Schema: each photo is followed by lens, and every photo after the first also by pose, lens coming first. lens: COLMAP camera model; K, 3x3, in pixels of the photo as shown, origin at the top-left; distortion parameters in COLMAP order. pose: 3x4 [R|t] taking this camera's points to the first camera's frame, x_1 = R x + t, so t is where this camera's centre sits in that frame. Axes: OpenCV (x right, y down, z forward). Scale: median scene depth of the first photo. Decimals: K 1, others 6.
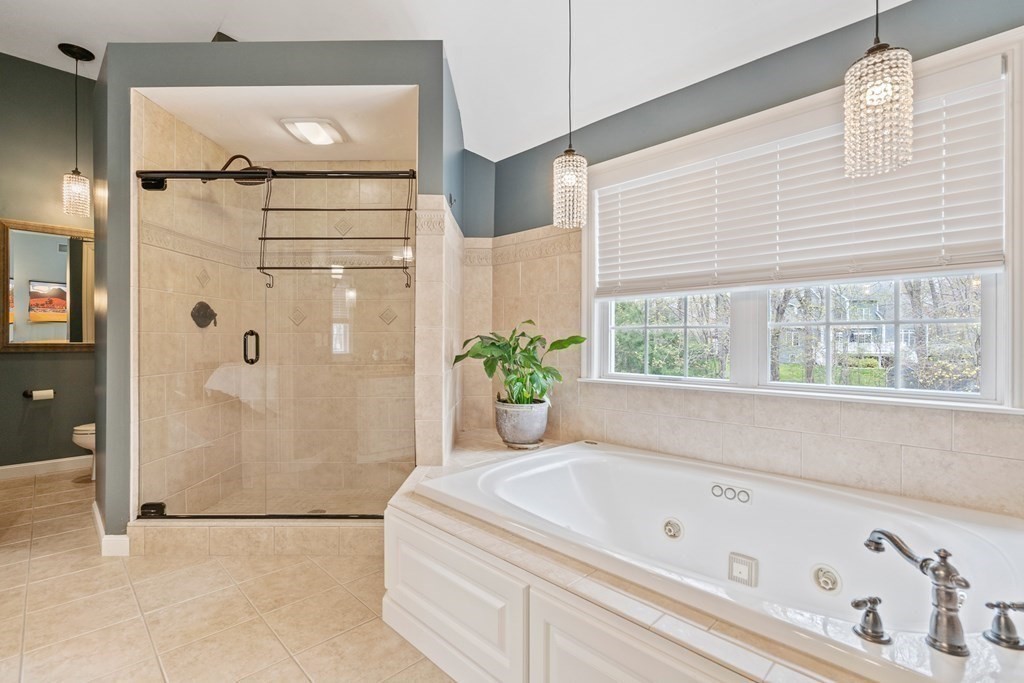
lens RADIAL K [[466.5, 0, 511.4], [0, 466.5, 342.4], [0, 0, 1]] dist [-0.001050, 0.000788]
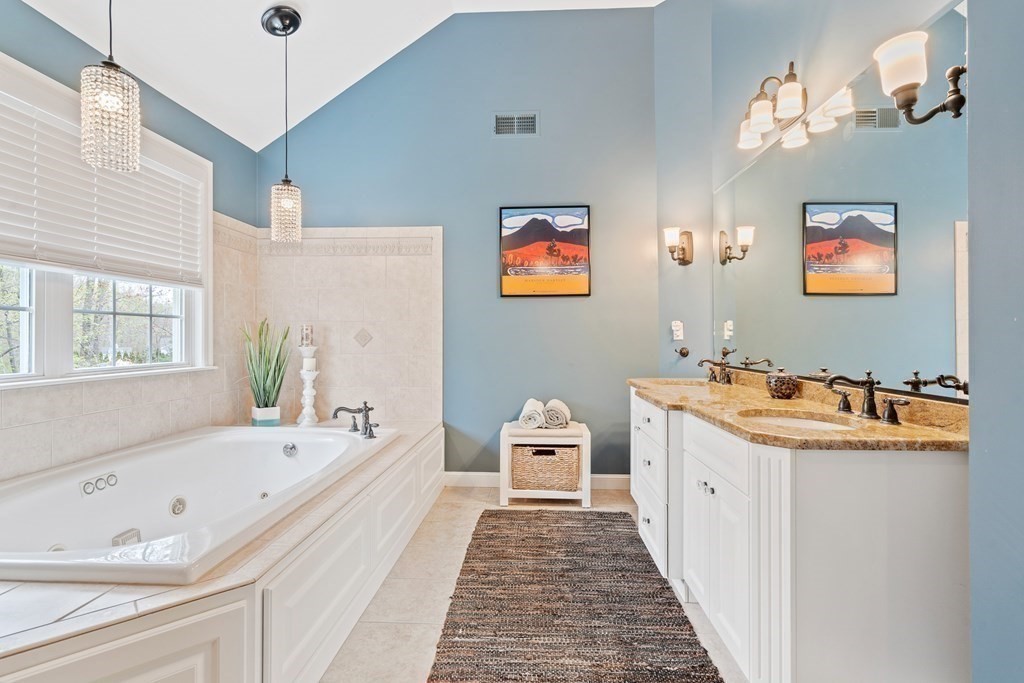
lens RADIAL K [[494.7, 0, 514.5], [0, 494.7, 331.8], [0, 0, 1]] dist [-0.006852, 0.003423]
pose [[-0.671173, 0.009981, 0.741233, -0.832301], [0.005984, 0.999950, -0.008046, 0.020093], [-0.741276, -0.000965, -0.671199, 1.005025]]
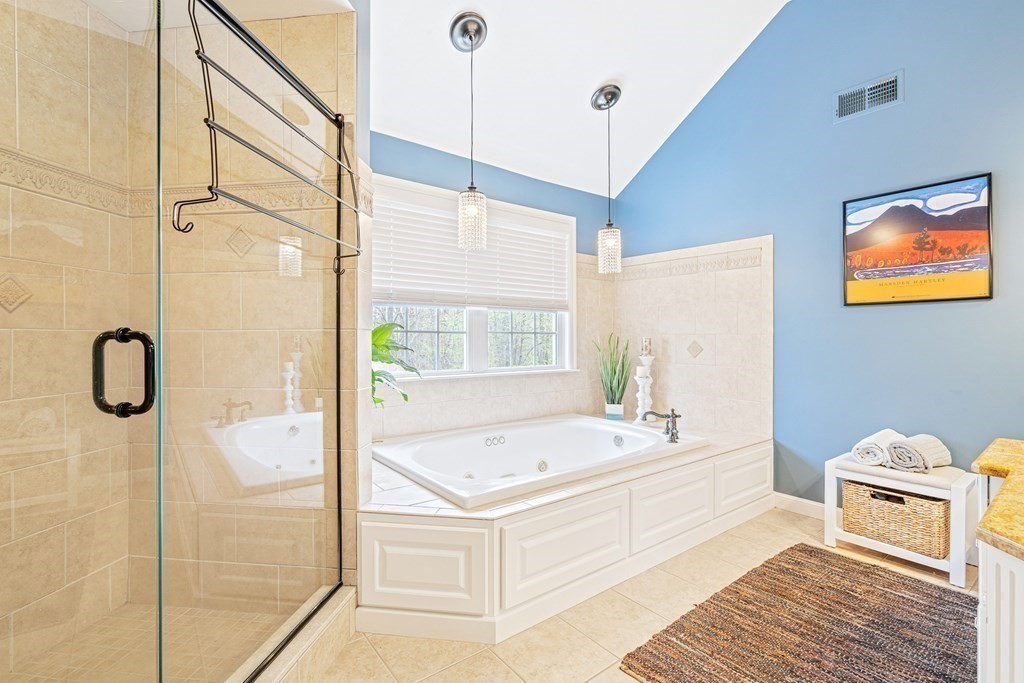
lens RADIAL K [[466.5, 0, 516.8], [0, 466.5, 338.1], [0, 0, 1]] dist [-0.001050, 0.000788]
pose [[0.114939, -0.000831, 0.993372, -1.015791], [0.001140, 0.999999, 0.000705, -0.018848], [-0.993372, 0.001052, 0.114940, 0.717475]]
